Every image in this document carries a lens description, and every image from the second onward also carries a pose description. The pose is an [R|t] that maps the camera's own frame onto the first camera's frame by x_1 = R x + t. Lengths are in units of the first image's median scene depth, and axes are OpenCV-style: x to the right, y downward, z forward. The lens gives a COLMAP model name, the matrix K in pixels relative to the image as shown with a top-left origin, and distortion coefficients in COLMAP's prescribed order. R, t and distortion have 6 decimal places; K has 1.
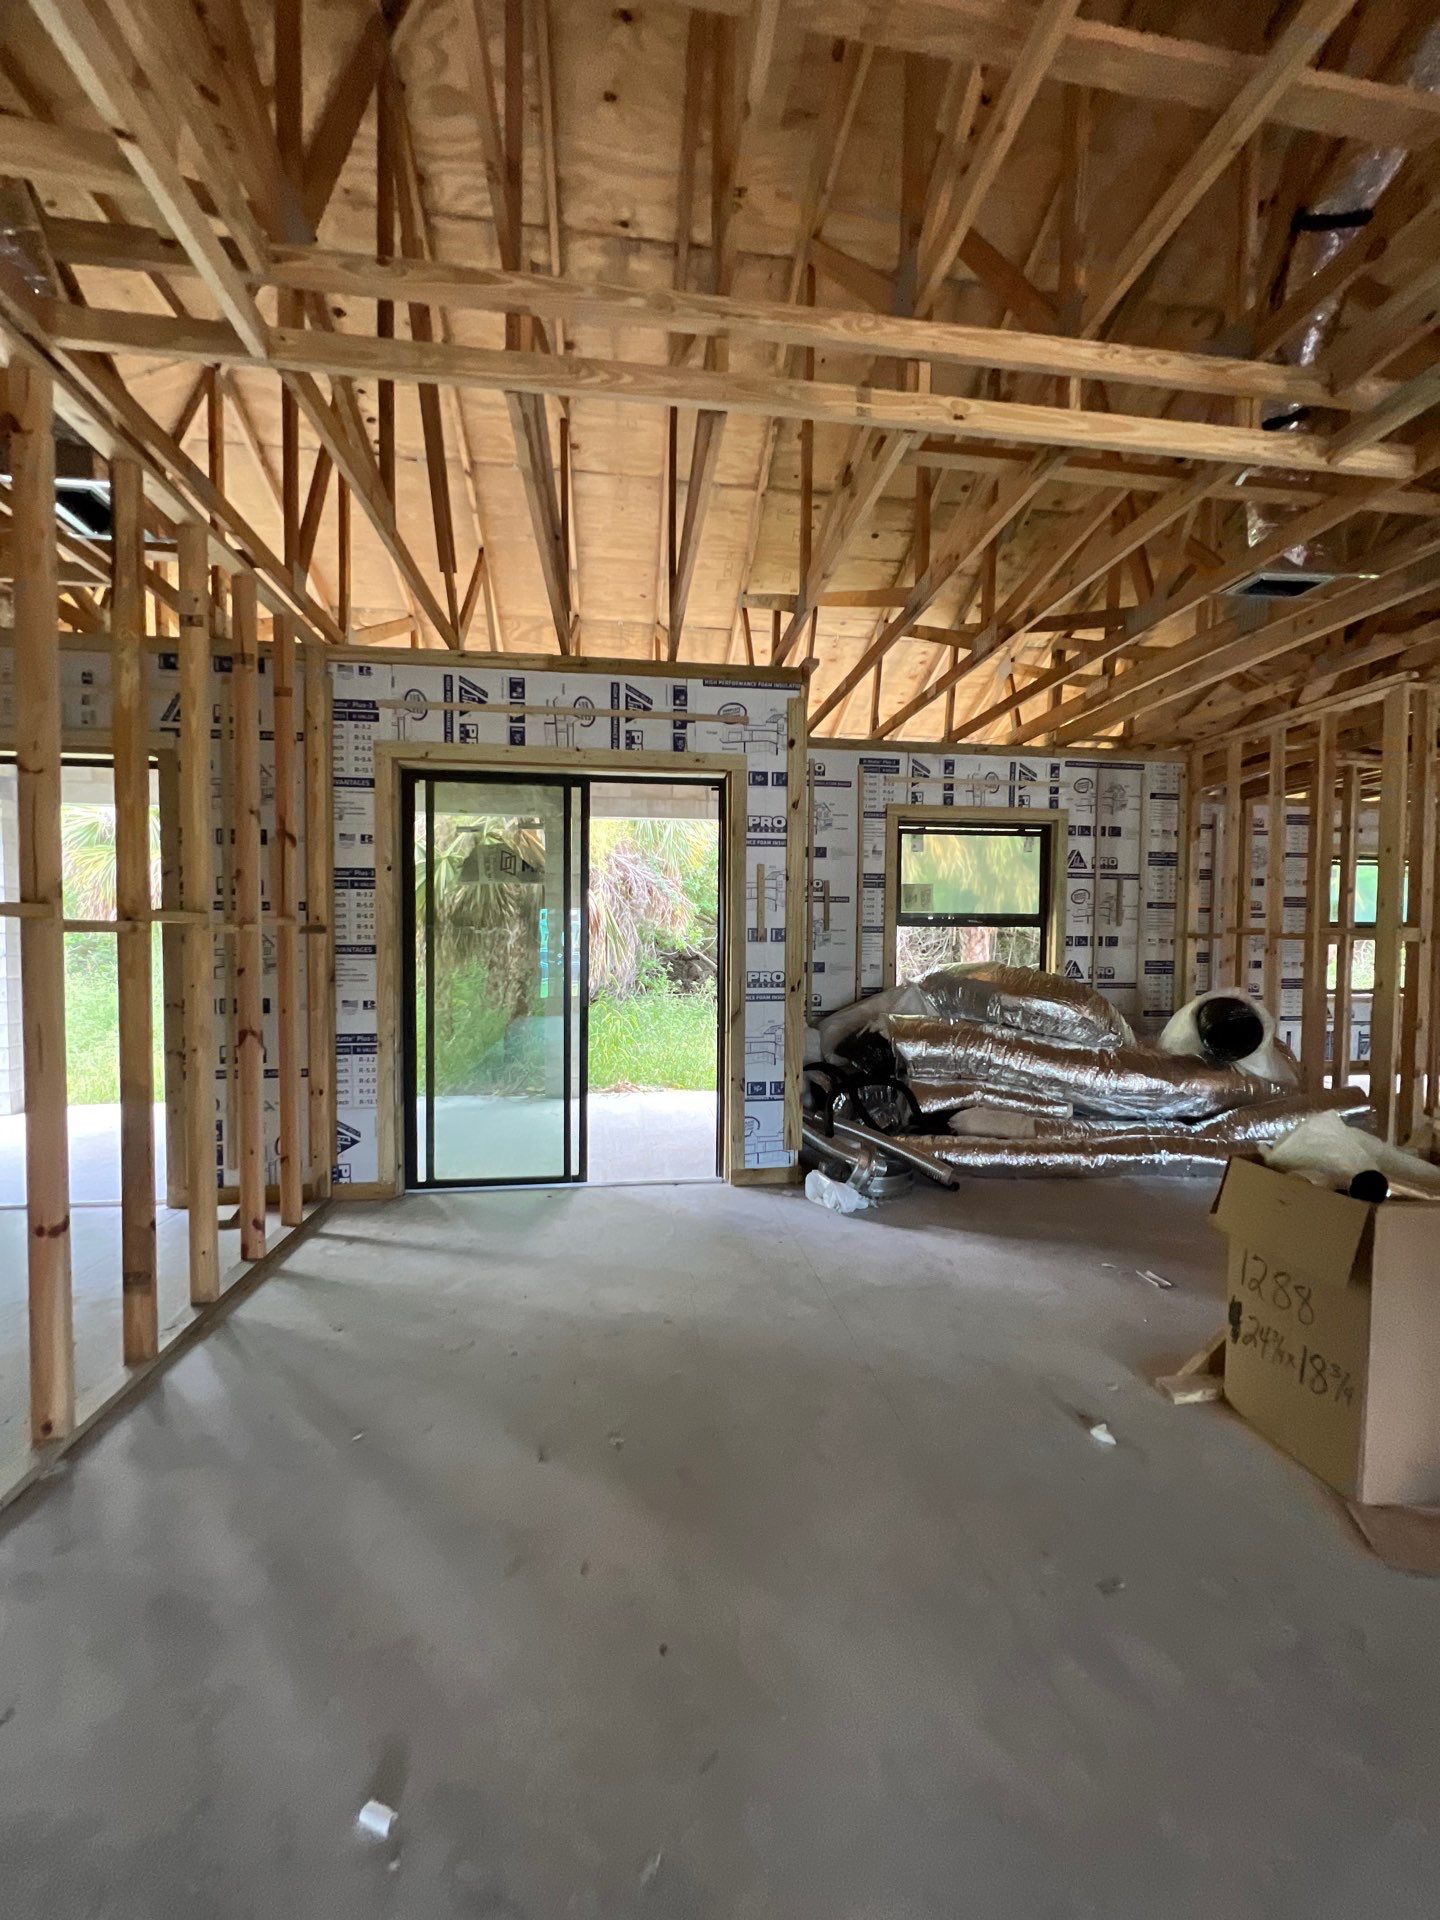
lens RADIAL K [[762.2, 0, 722.3], [0, 762.2, 962.8], [0, 0, 1]] dist [0.000143, 0.000001]
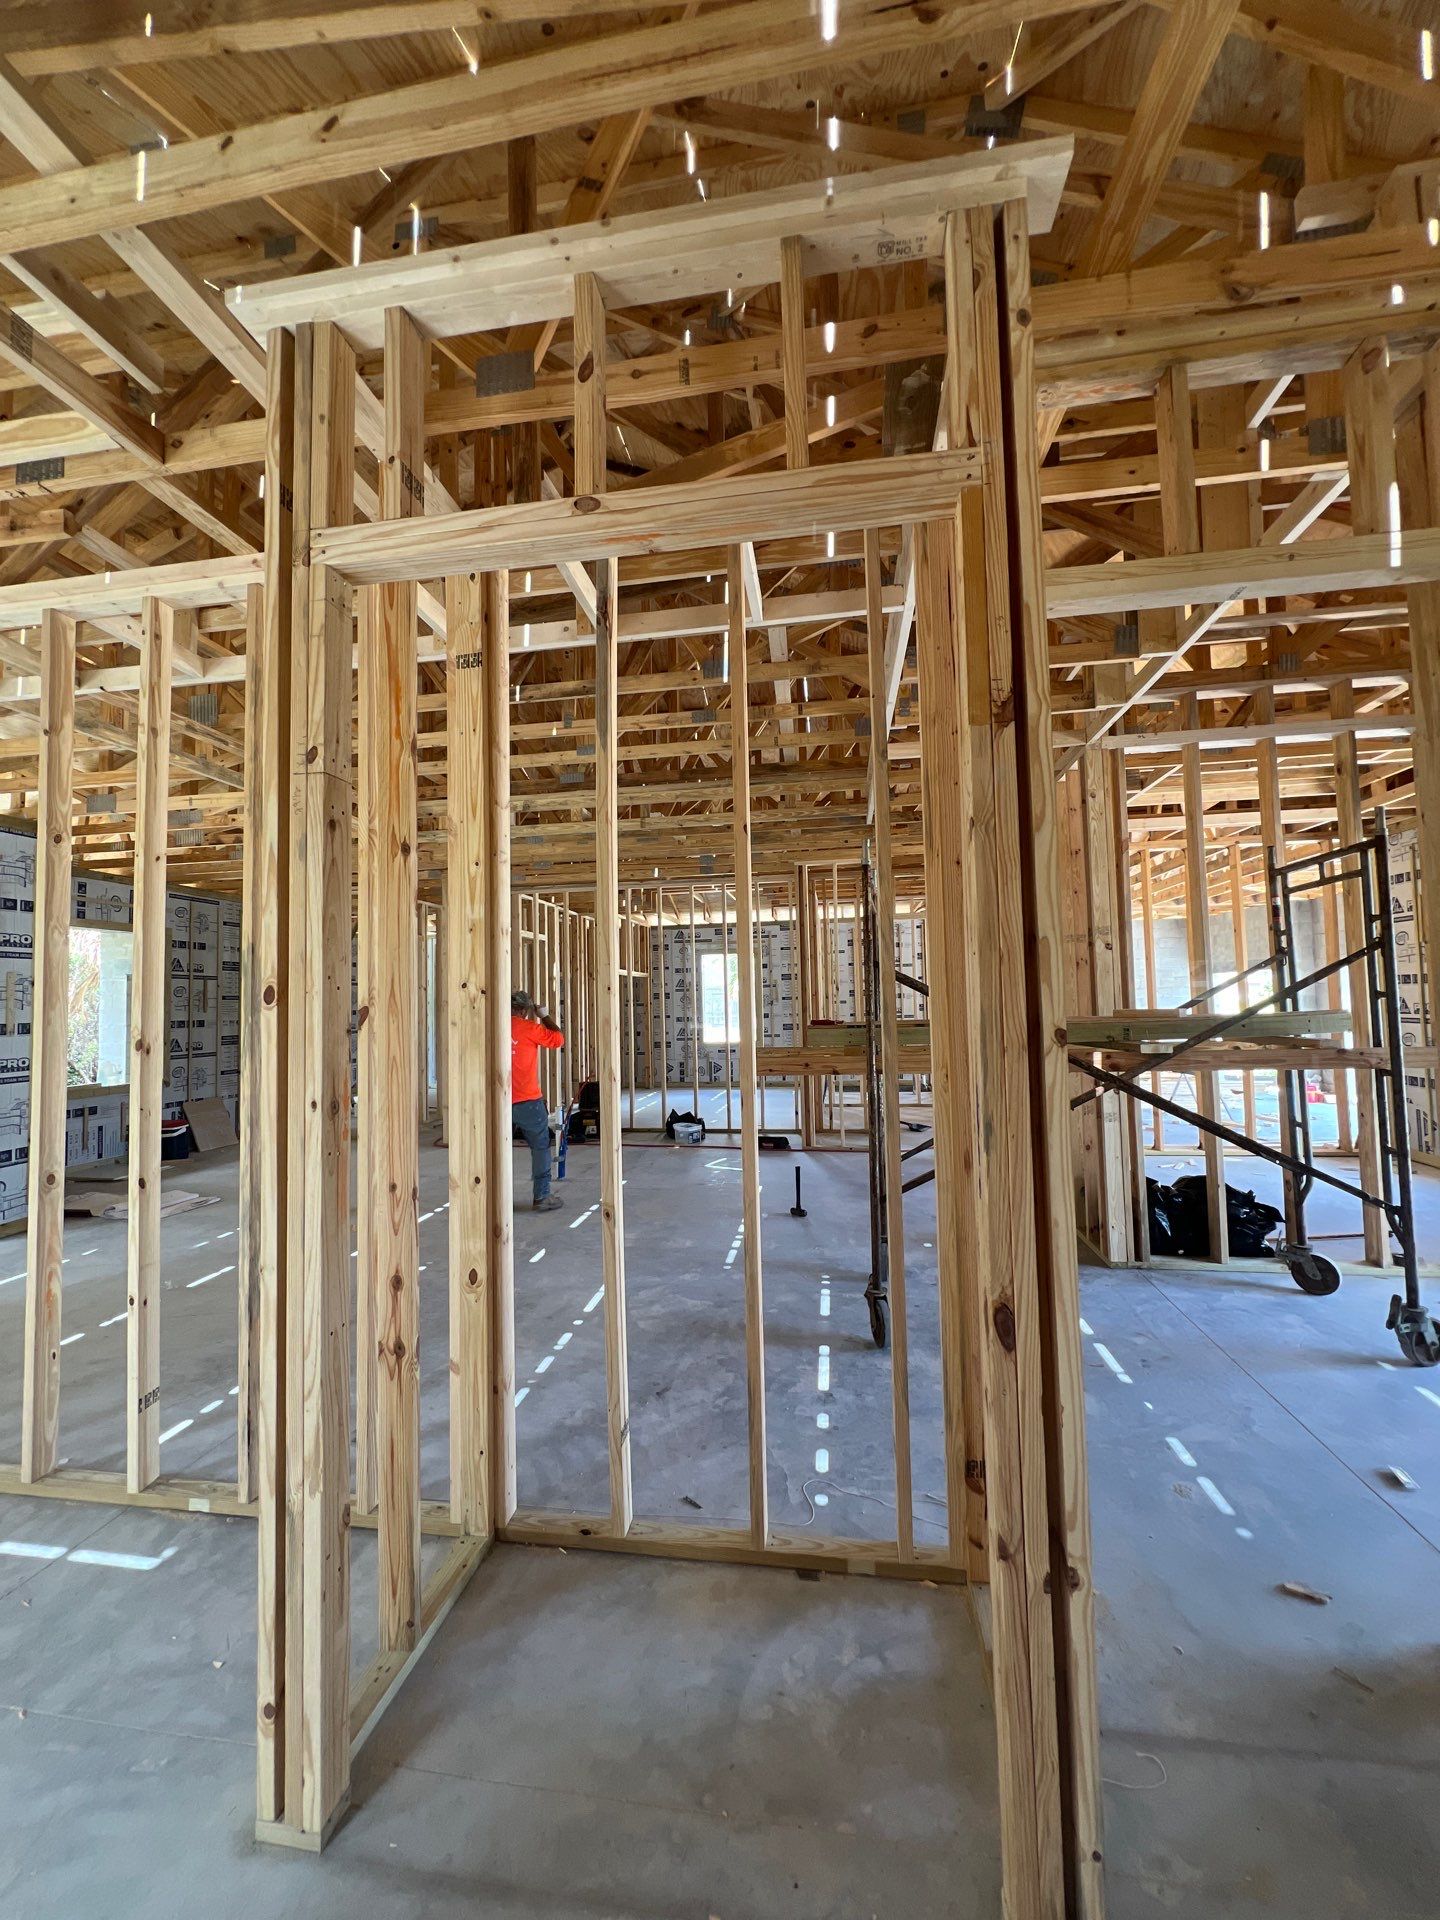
lens RADIAL K [[762.2, 0, 717.8], [0, 762.2, 964.4], [0, 0, 1]] dist [0.000143, 0.000001]
pose [[0.290876, 0.035835, 0.956089, -0.562104], [0.058119, 0.996791, -0.055043, -0.004626], [-0.954994, 0.071577, 0.287860, -0.323402]]
